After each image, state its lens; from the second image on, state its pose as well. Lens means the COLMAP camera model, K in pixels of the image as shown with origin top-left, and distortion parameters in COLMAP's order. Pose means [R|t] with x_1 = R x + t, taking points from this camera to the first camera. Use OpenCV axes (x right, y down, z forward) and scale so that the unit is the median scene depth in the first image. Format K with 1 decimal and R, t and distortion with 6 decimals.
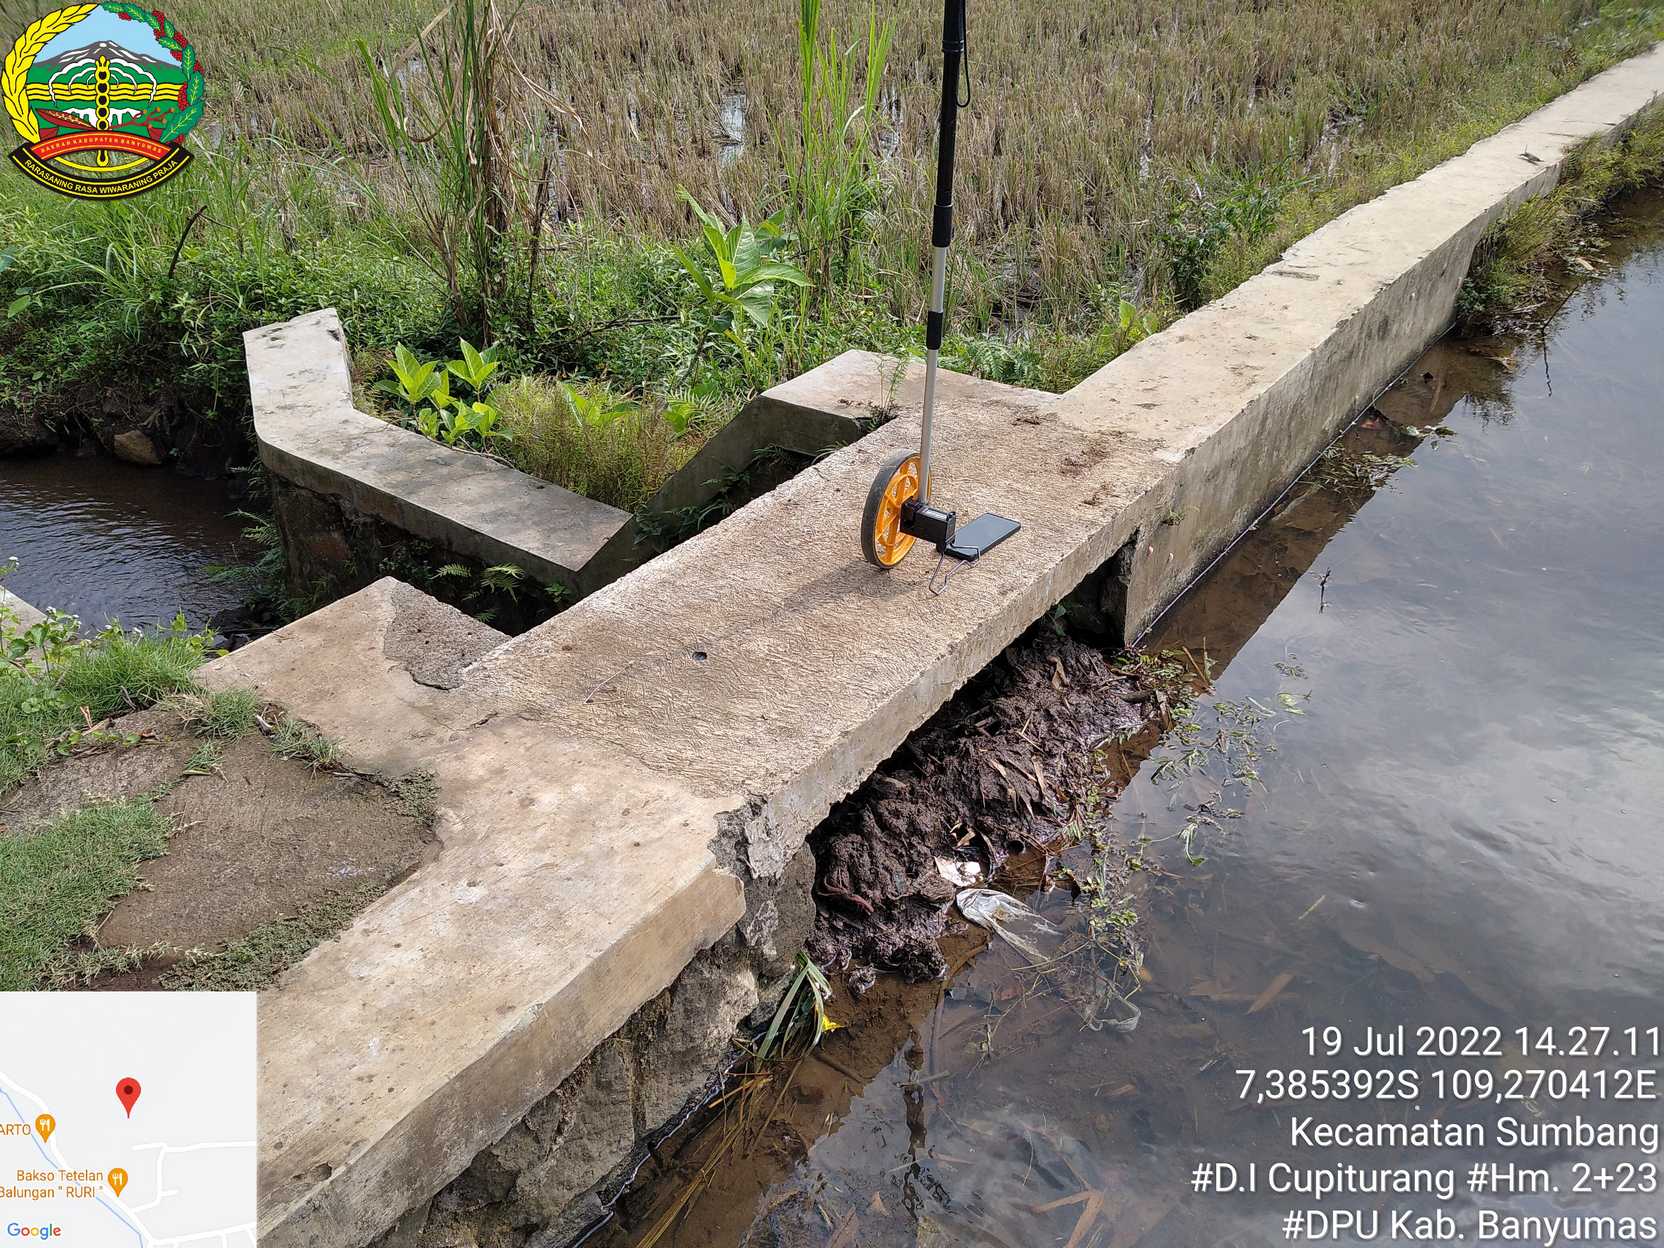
lens RADIAL K [[1403.2, 0, 844.5], [0, 1403.2, 615.1], [0, 0, 1]] dist [0.044259, -0.117186]
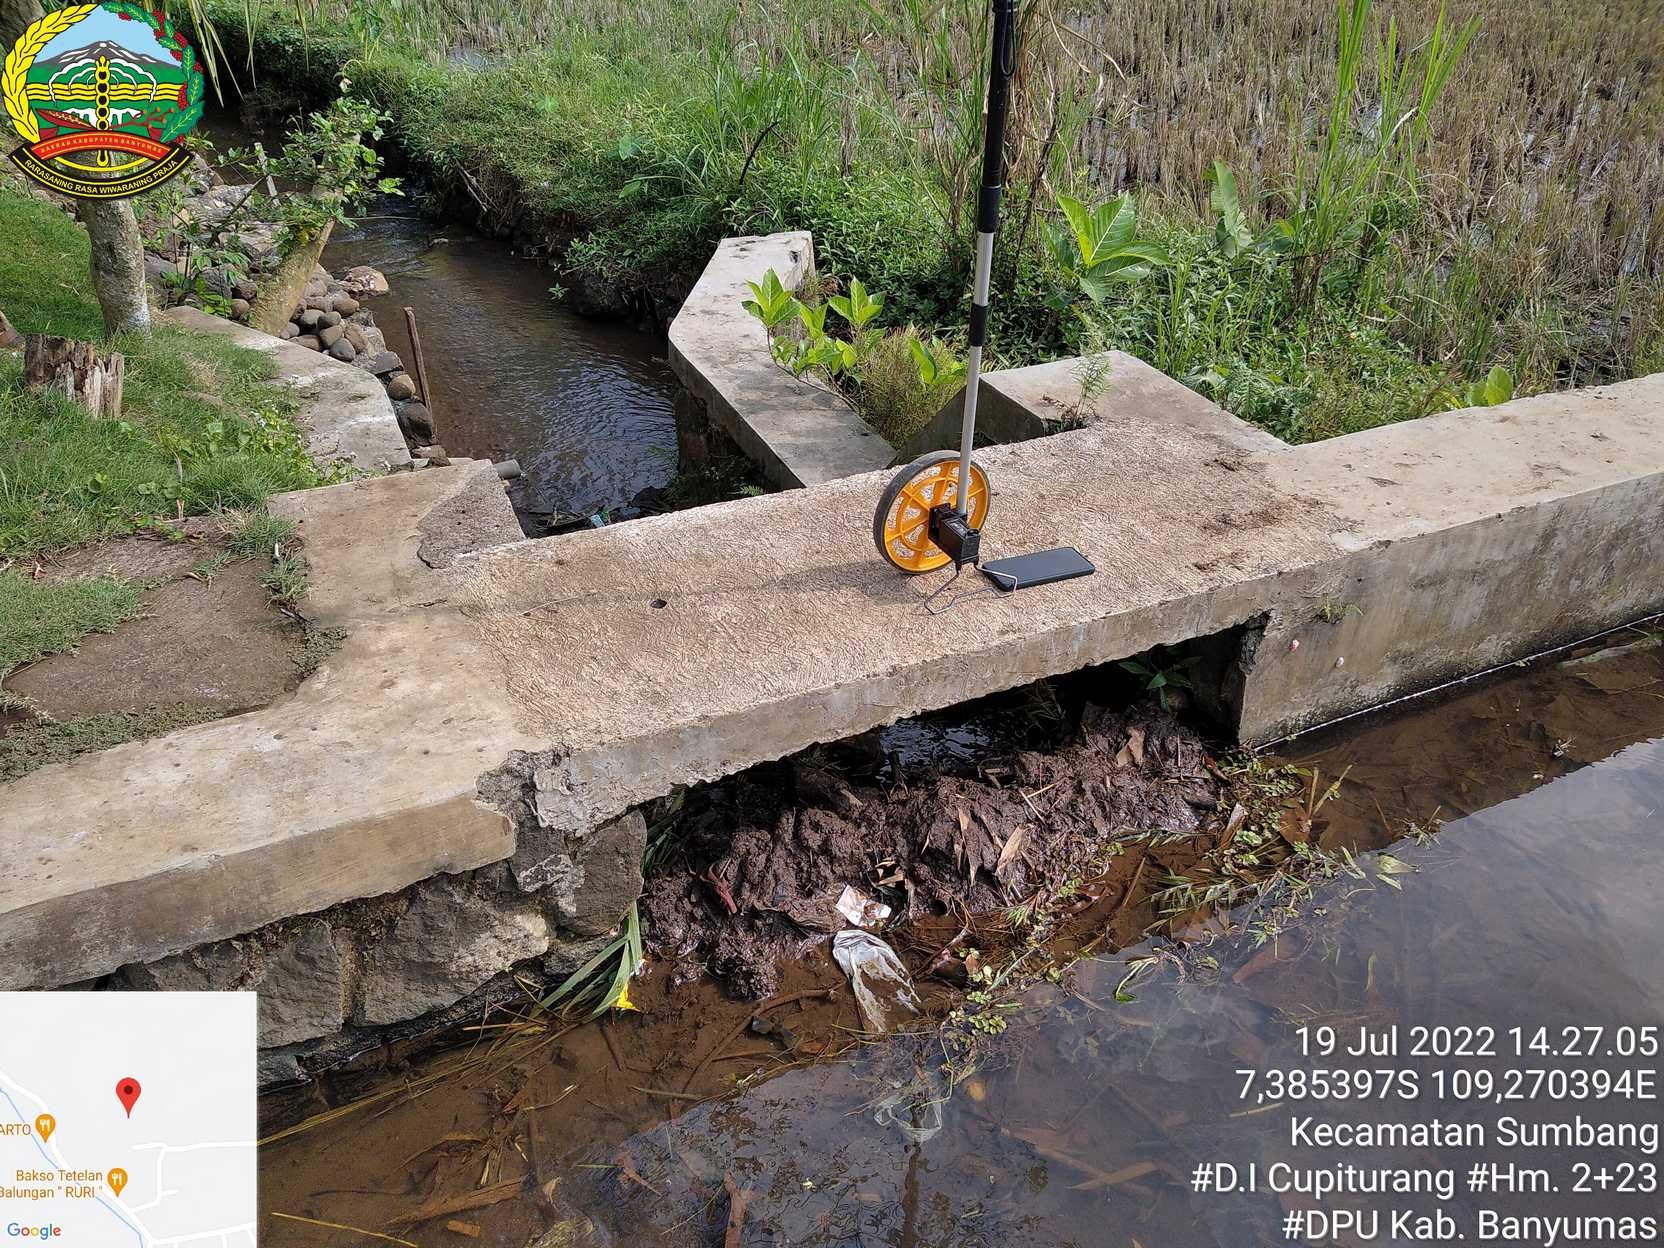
lens RADIAL K [[1403.2, 0, 831.6], [0, 1403.2, 631.9], [0, 0, 1]] dist [0.044259, -0.117186]
pose [[0.877010, 0.275782, -0.393443, 0.376022], [-0.263984, 0.960773, 0.085012, -0.064330], [0.401454, 0.029307, 0.915410, 0.148111]]
